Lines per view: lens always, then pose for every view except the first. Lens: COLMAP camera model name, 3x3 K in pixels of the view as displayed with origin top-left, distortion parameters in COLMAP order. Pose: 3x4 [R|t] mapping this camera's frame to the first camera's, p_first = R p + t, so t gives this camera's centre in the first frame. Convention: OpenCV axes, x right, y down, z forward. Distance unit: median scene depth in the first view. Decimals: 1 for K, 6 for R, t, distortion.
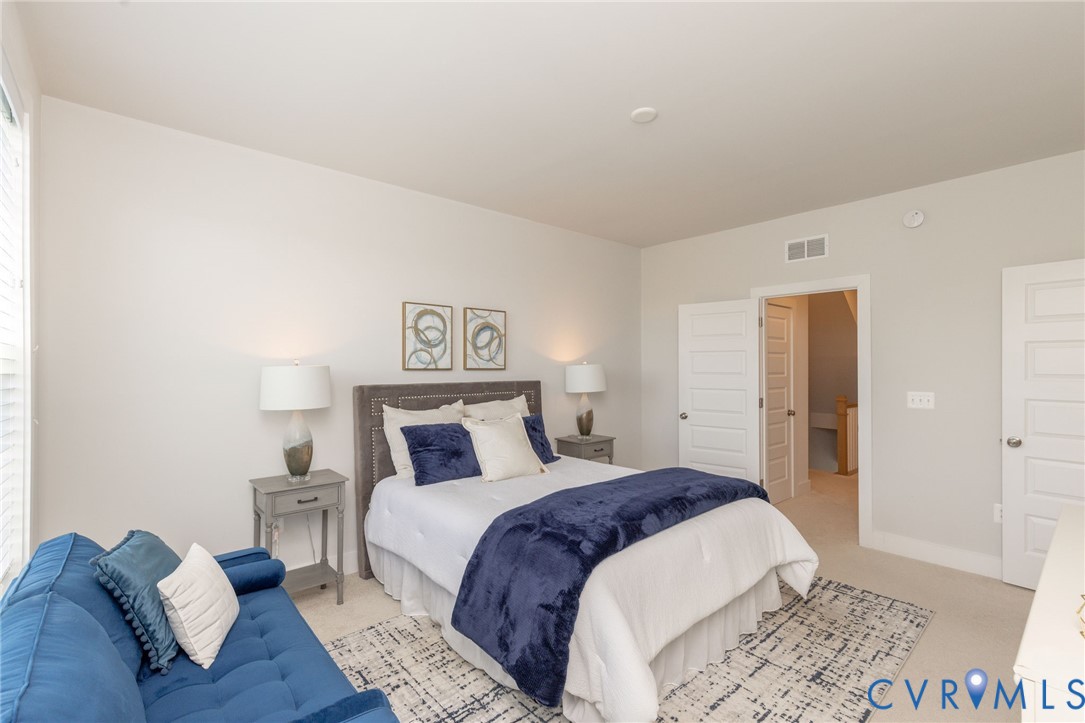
lens RADIAL K [[485.9, 0, 520.9], [0, 485.9, 368.1], [0, 0, 1]] dist [0.000267, -0.000047]
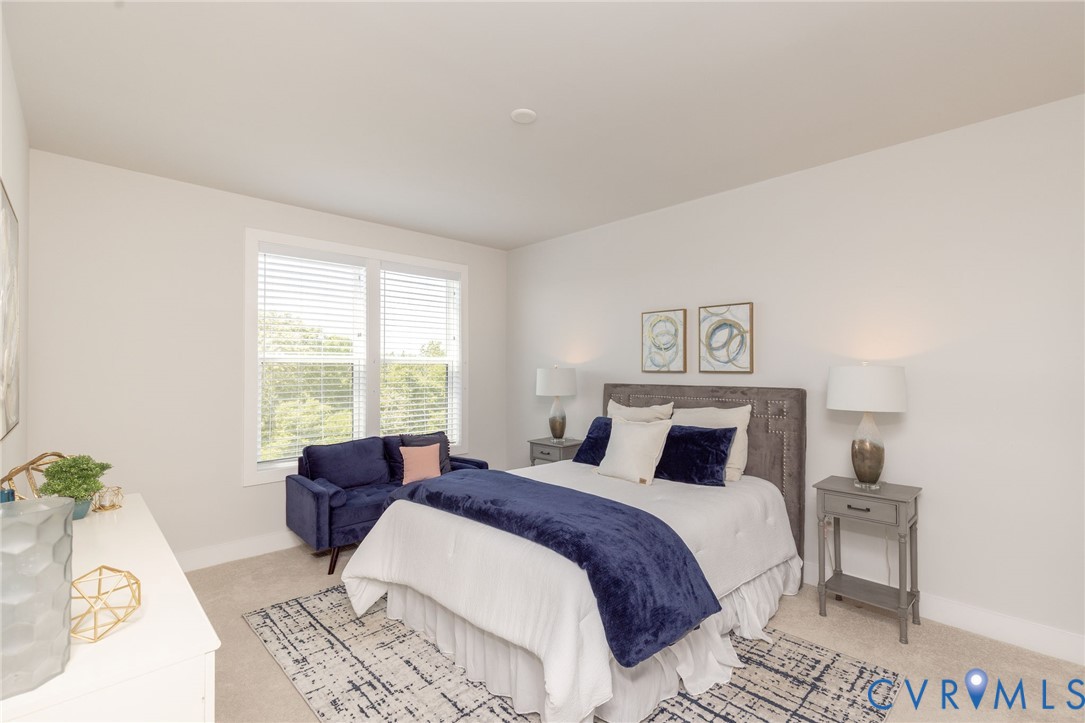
lens RADIAL K [[487.0, 0, 572.3], [0, 487.0, 366.7], [0, 0, 1]] dist [-0.018675, 0.000056]
pose [[0.100515, -0.000680, -0.994935, 0.811851], [0.002383, 0.999997, -0.000442, -0.007955], [0.994933, -0.002327, 0.100517, 0.650681]]
